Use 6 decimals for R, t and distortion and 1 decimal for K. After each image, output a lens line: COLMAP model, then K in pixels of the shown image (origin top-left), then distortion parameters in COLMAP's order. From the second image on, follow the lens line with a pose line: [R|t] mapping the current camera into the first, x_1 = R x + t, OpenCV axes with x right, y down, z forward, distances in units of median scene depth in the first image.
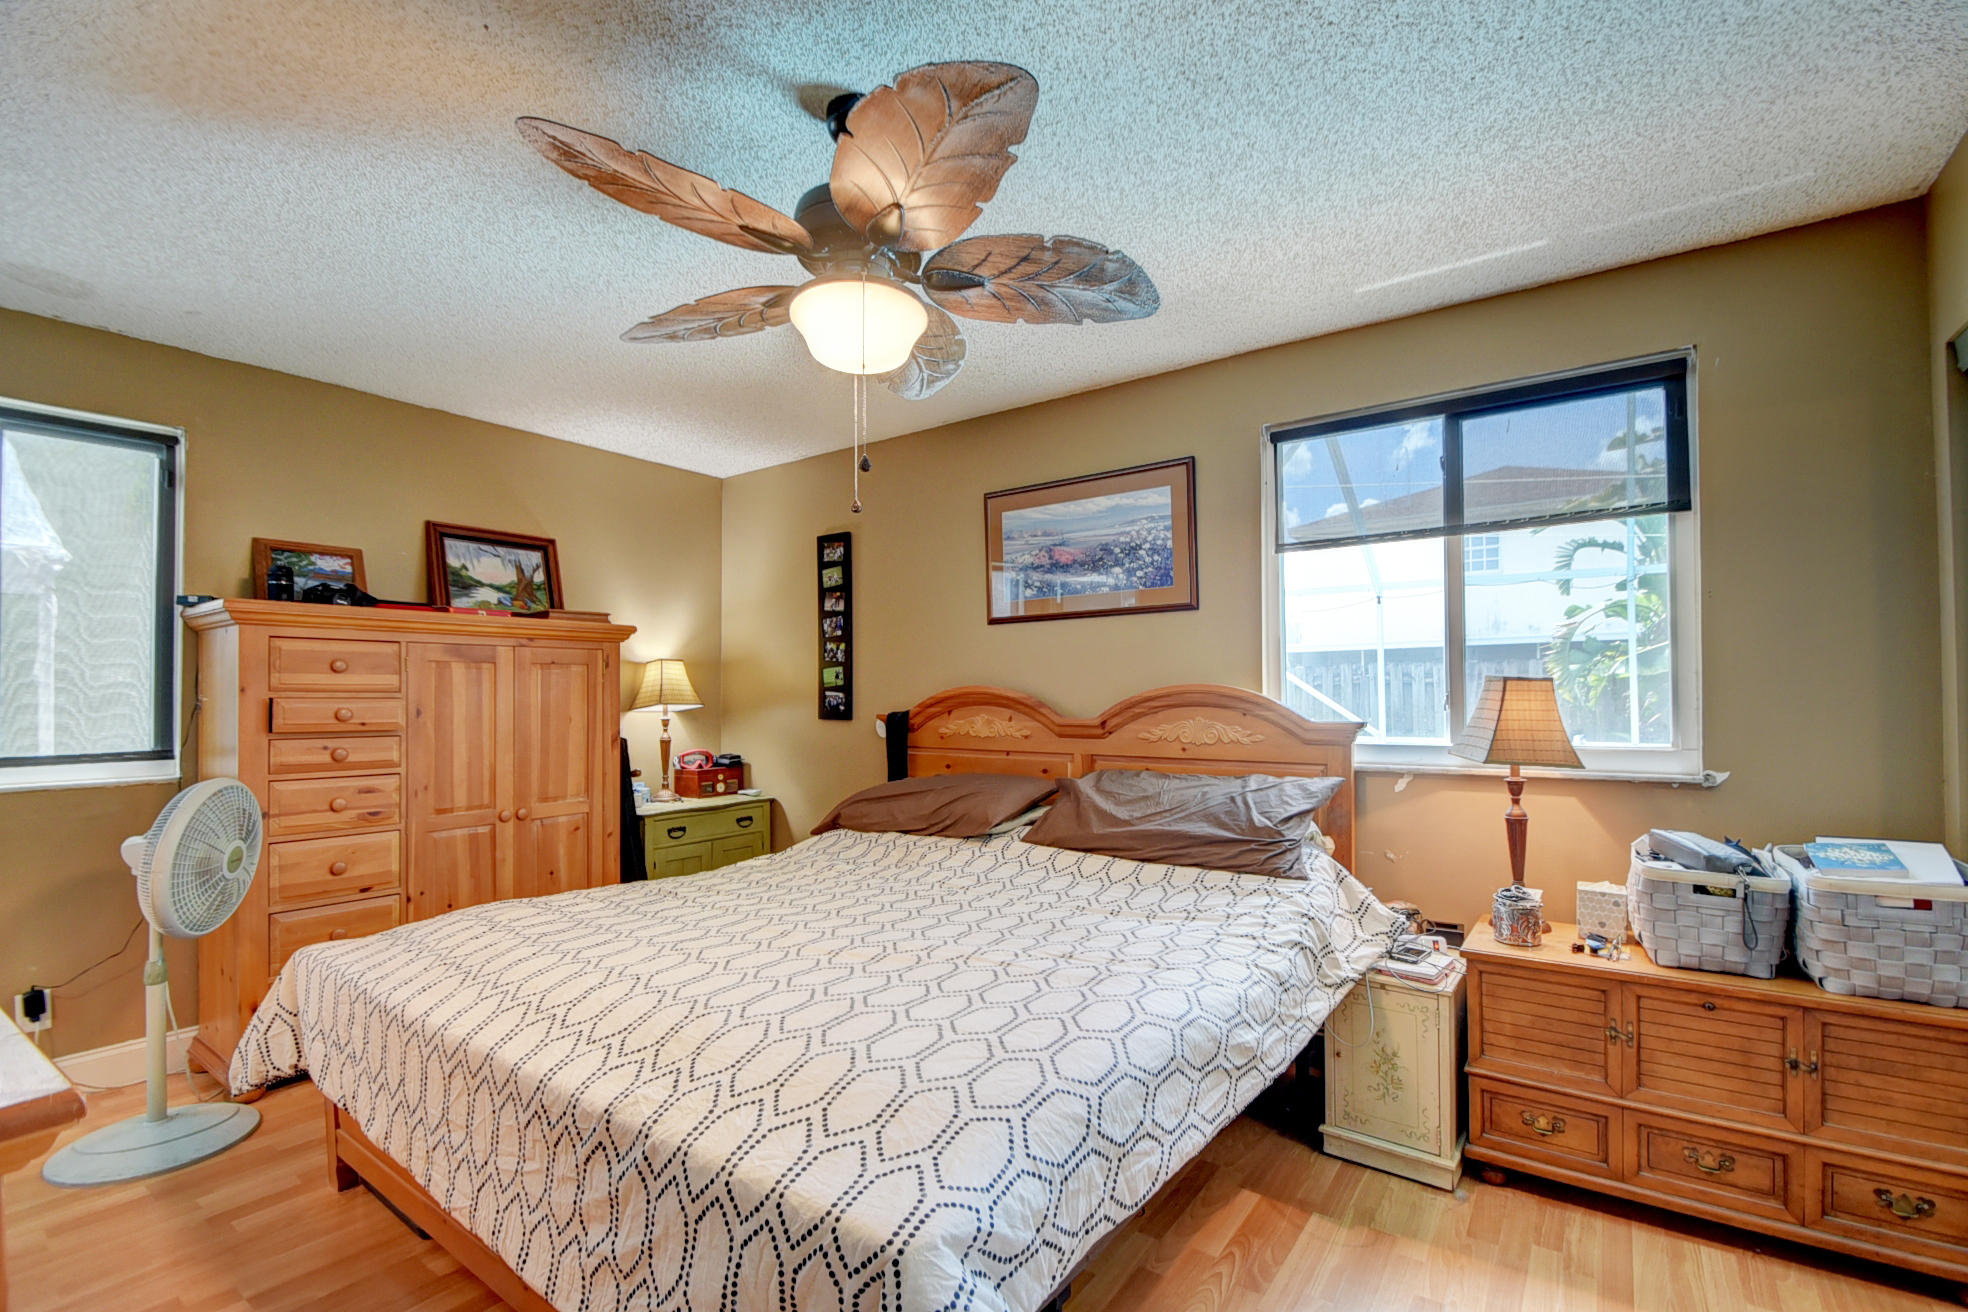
lens RADIAL K [[864.1, 0, 990.0], [0, 864.1, 668.3], [0, 0, 1]] dist [0.003752, -0.011349]
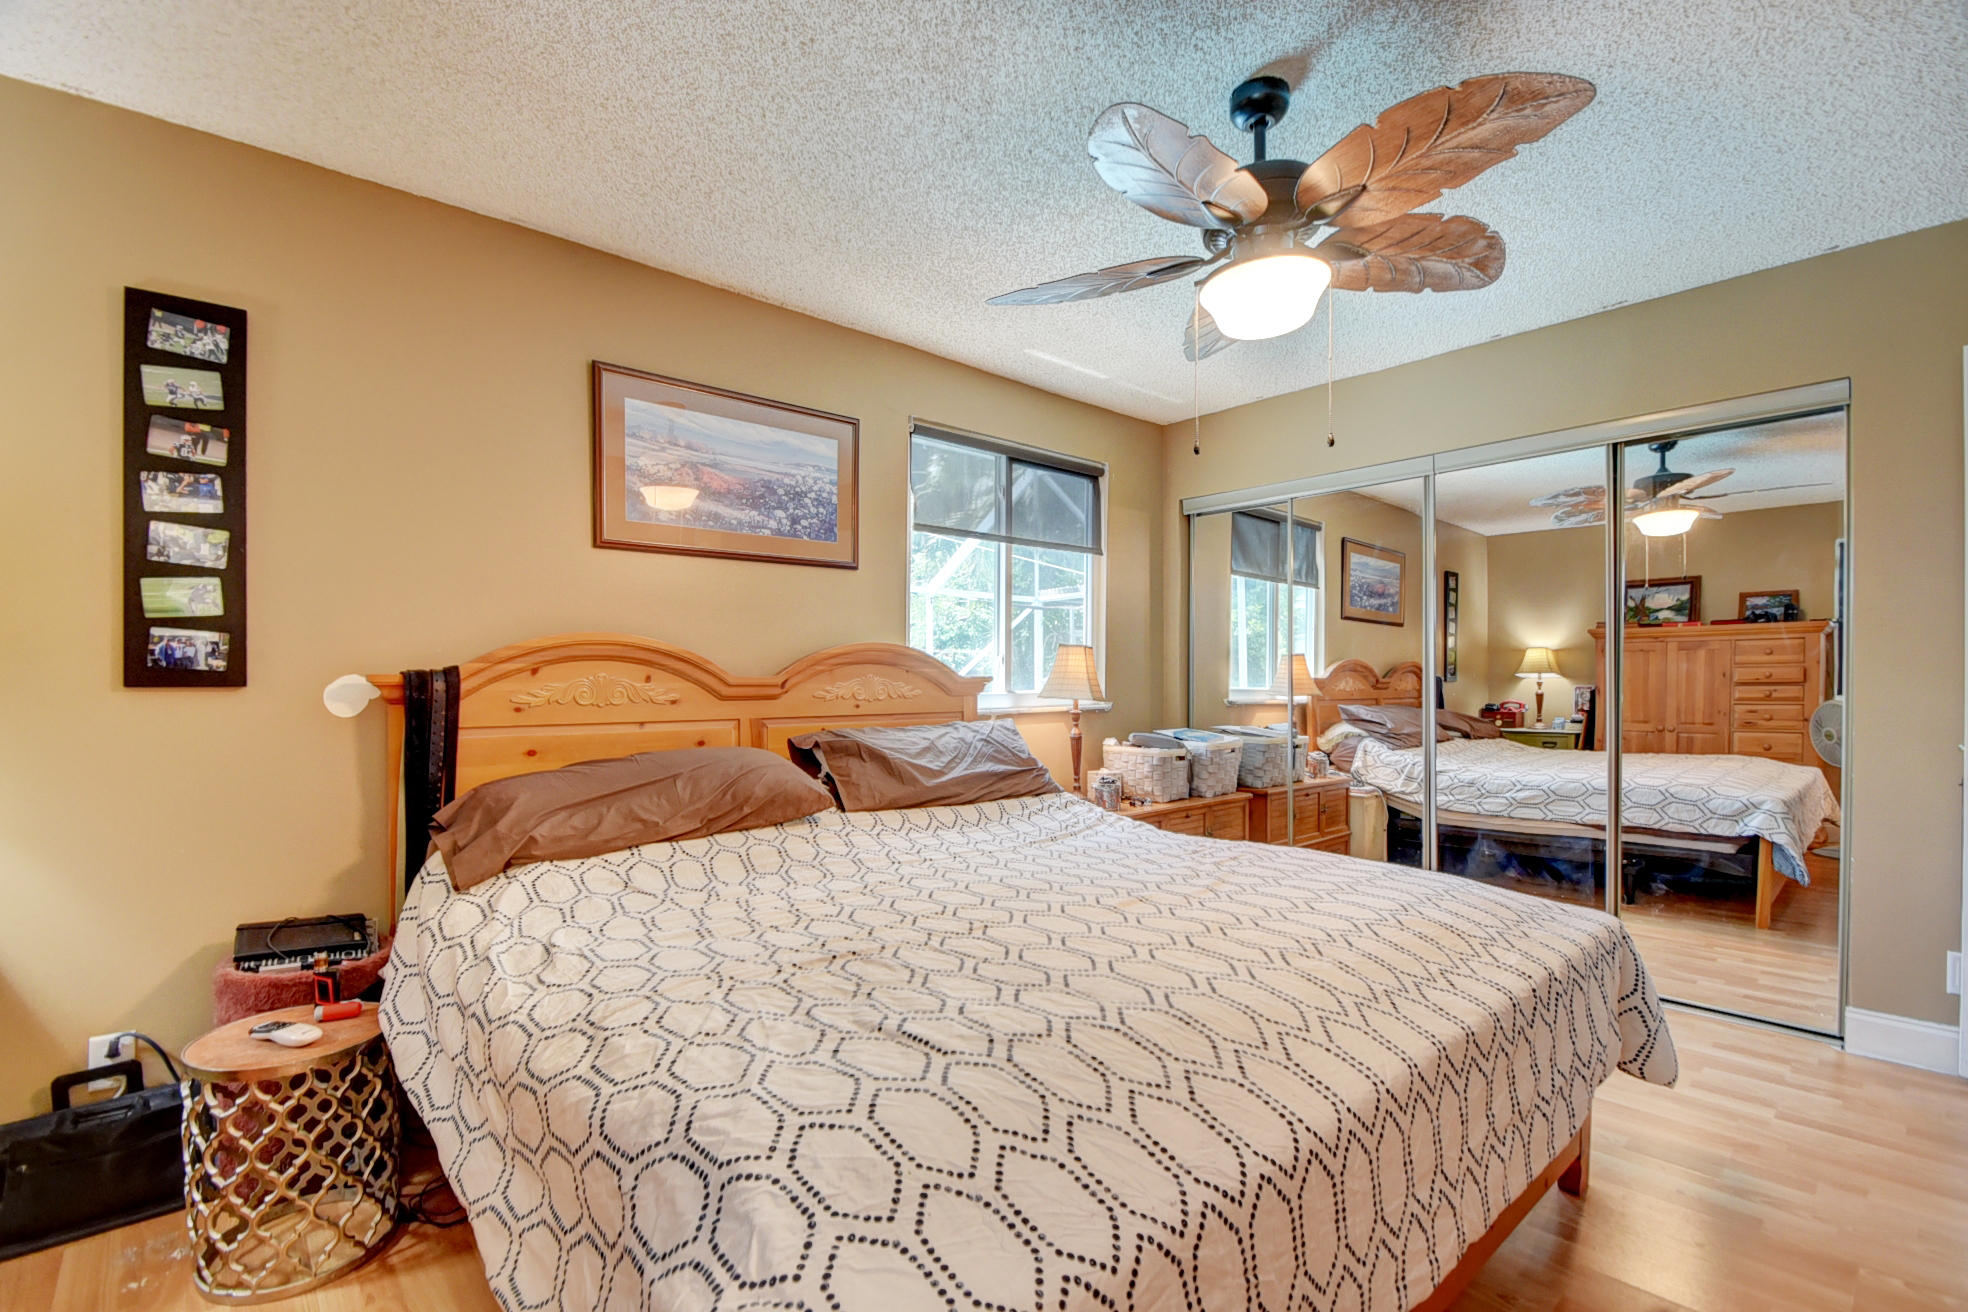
lens RADIAL K [[864.1, 0, 986.4], [0, 864.1, 672.2], [0, 0, 1]] dist [0.003752, -0.011349]
pose [[0.232173, 0.008558, 0.972637, -0.679986], [-0.034006, 0.999421, -0.000676, 0.045726], [-0.972080, -0.032919, 0.232330, 0.574521]]
